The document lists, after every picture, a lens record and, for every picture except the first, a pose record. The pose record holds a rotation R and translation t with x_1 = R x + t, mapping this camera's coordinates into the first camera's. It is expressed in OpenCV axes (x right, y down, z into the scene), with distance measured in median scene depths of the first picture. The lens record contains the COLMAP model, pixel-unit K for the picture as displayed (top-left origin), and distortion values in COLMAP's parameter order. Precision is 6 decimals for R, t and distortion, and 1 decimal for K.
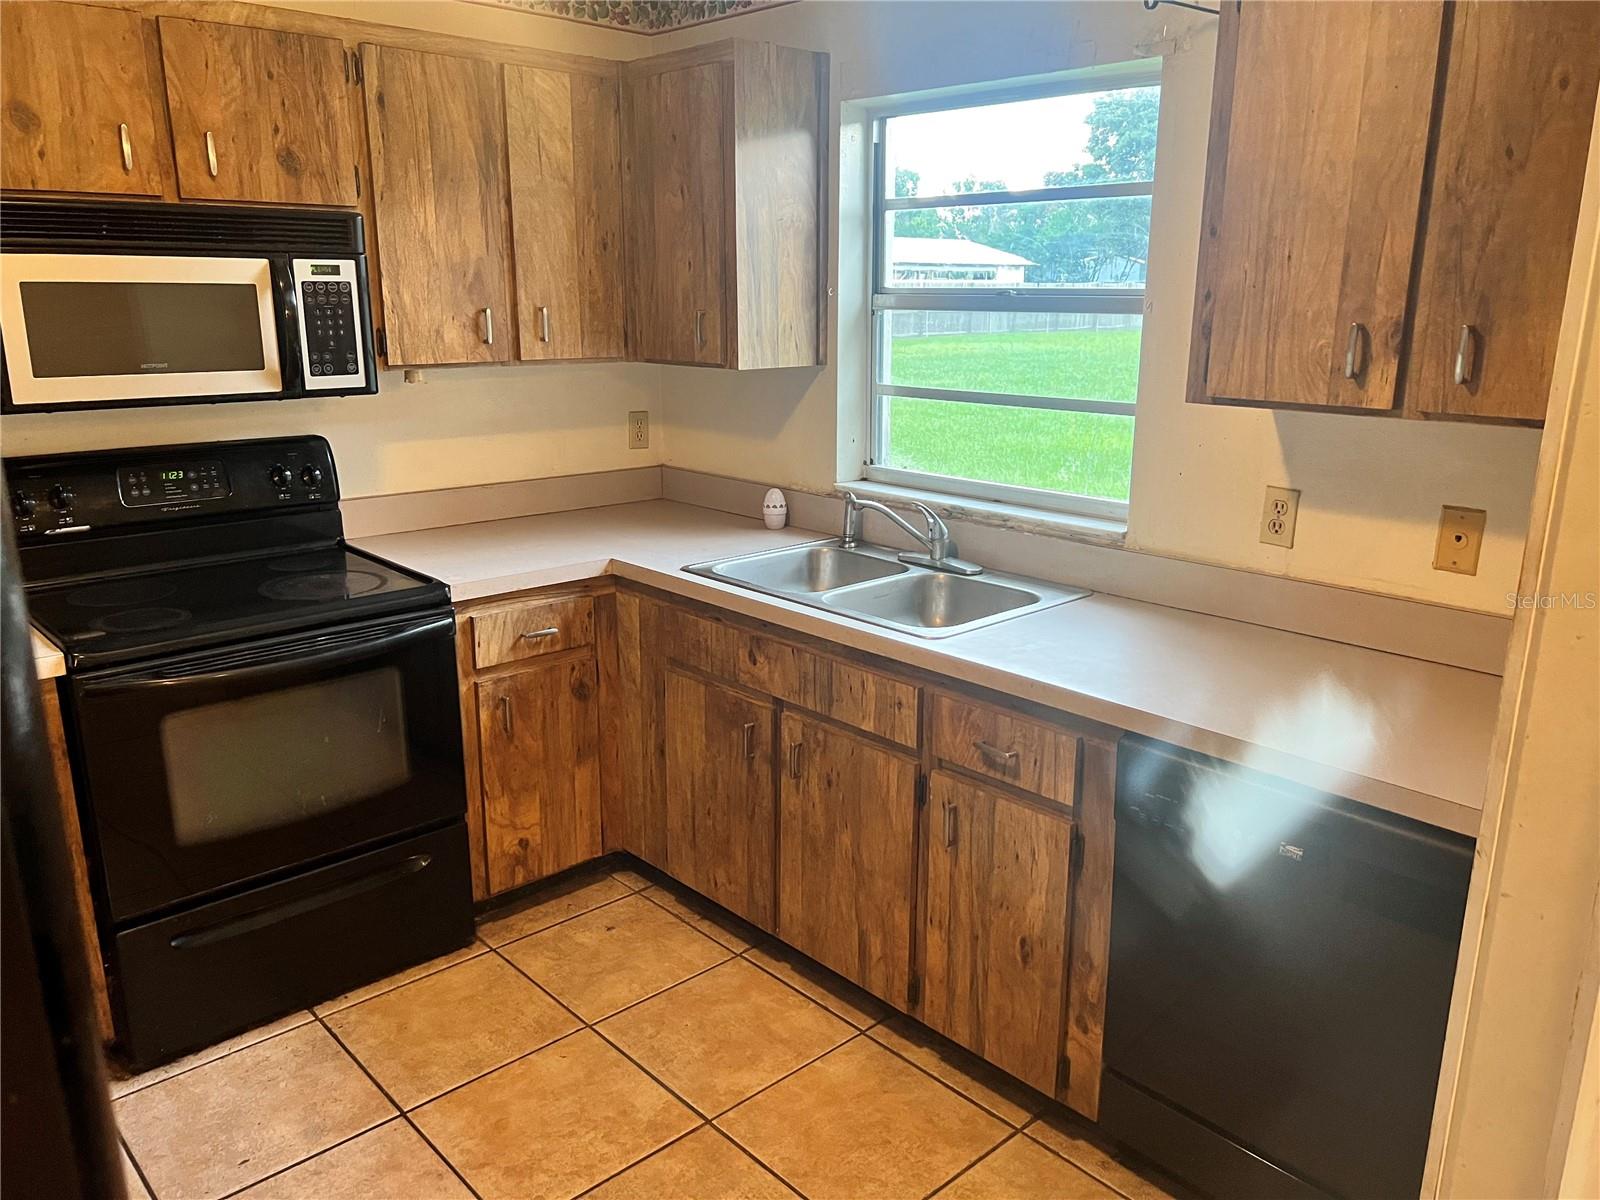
lens RADIAL K [[1216.6, 0, 806.7], [0, 1216.6, 600.5], [0, 0, 1]] dist [0.064952, -0.073394]
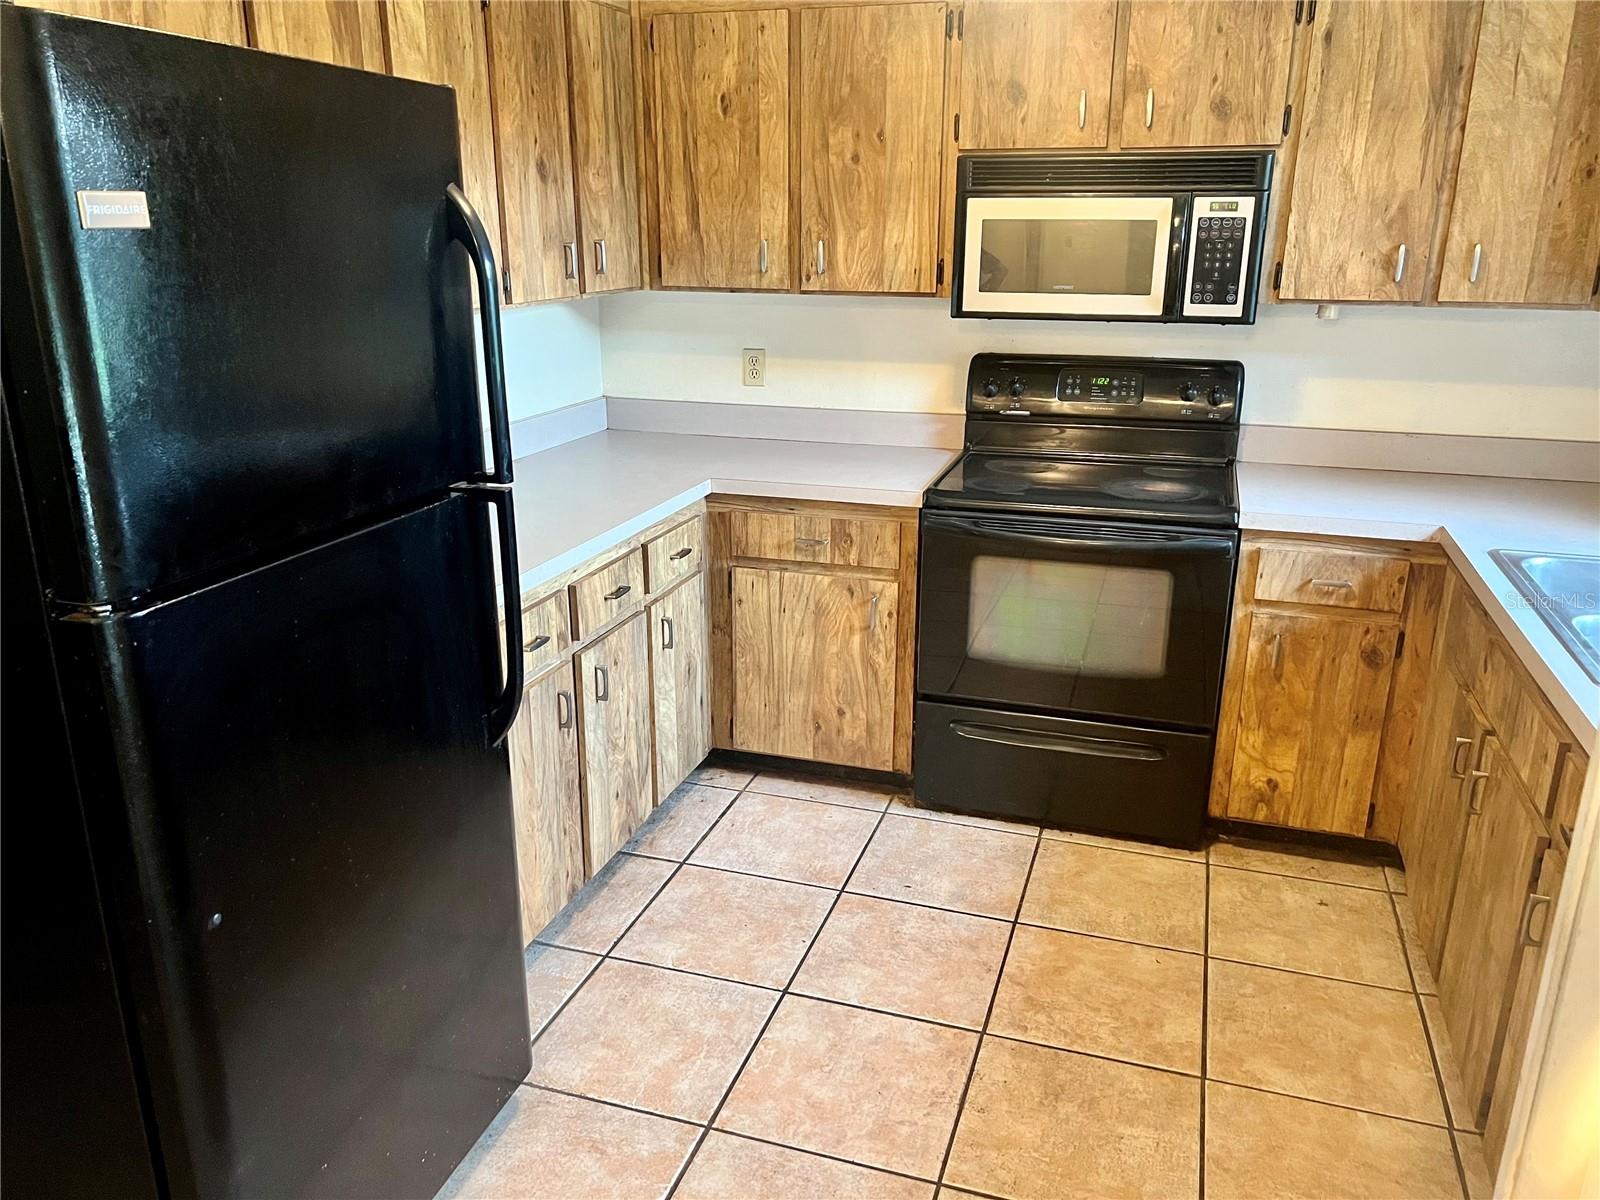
lens RADIAL K [[1216.6, 0, 808.5], [0, 1216.6, 593.5], [0, 0, 1]] dist [0.064952, -0.073394]
pose [[0.487577, 0.254523, -0.835156, 0.399966], [-0.221181, 0.961368, 0.163859, -0.033540], [0.844599, 0.104827, 0.525037, 0.141547]]
